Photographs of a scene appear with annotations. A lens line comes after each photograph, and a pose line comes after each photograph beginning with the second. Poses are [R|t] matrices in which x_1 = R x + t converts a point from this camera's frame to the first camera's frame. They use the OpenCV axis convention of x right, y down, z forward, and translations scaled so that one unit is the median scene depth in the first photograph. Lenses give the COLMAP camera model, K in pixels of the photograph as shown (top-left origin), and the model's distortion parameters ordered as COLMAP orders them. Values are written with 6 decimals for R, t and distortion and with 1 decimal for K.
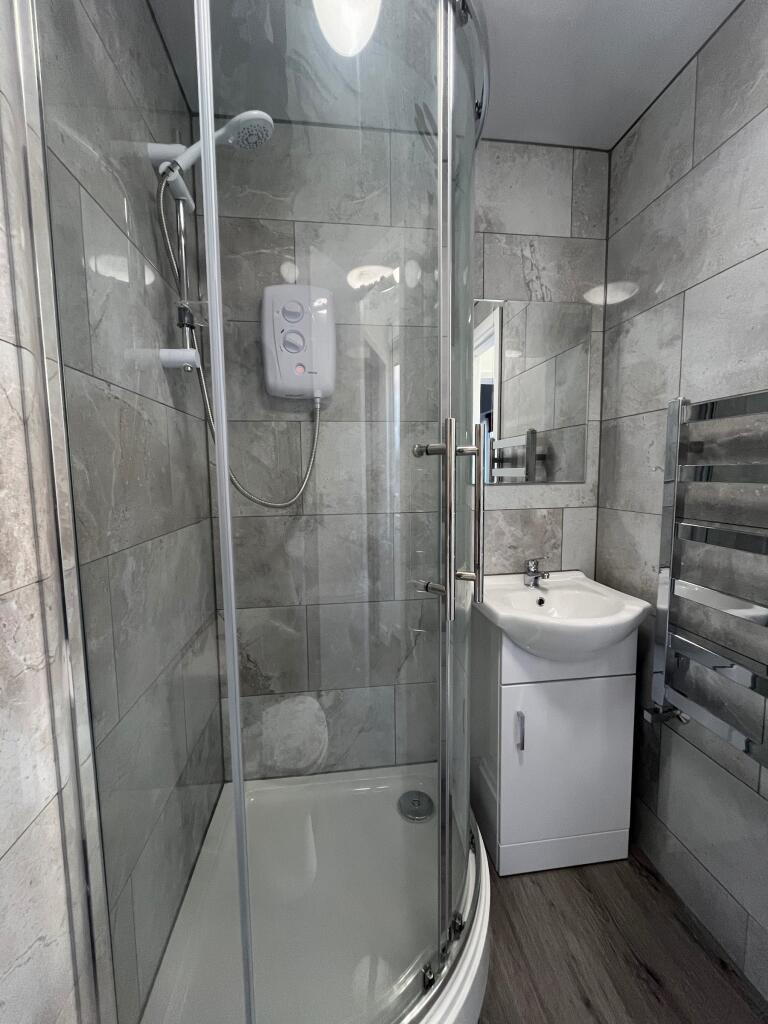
lens RADIAL K [[409.4, 0, 383.4], [0, 409.4, 513.1], [0, 0, 1]] dist [-0.020109, -0.000310]
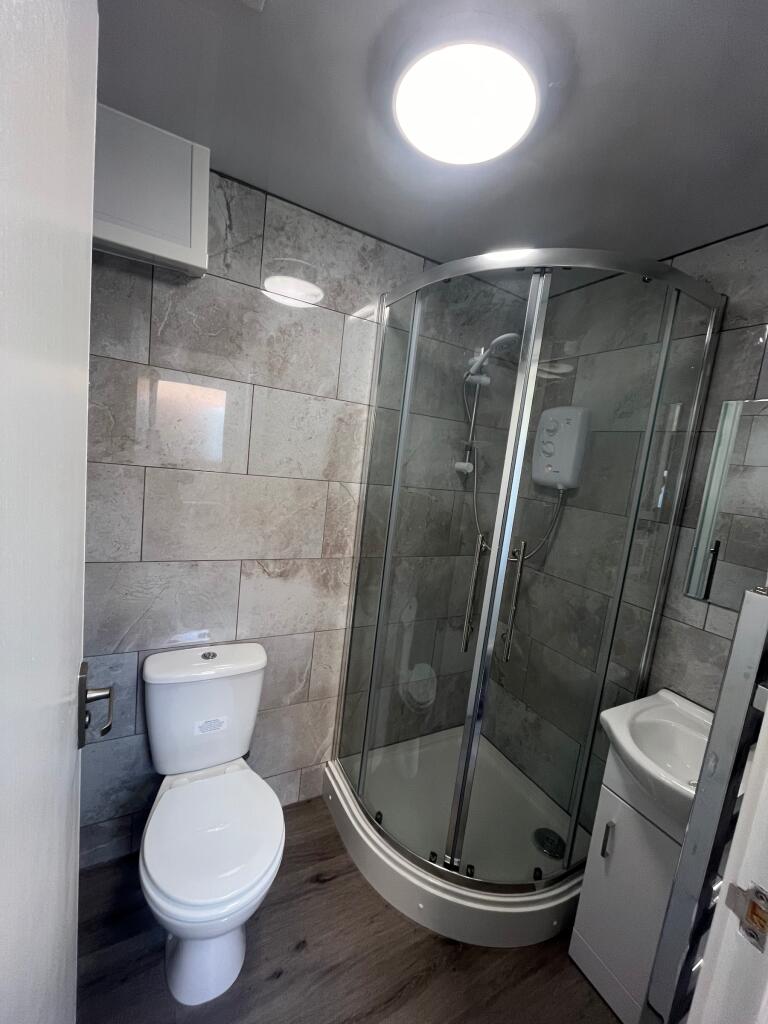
lens RADIAL K [[409.4, 0, 383.3], [0, 409.4, 508.7], [0, 0, 1]] dist [-0.020109, -0.000310]
pose [[0.358951, 0.168637, -0.917996, 0.898834], [-0.210920, 0.972756, 0.096224, -0.239607], [0.909213, 0.159084, 0.384740, -0.023059]]
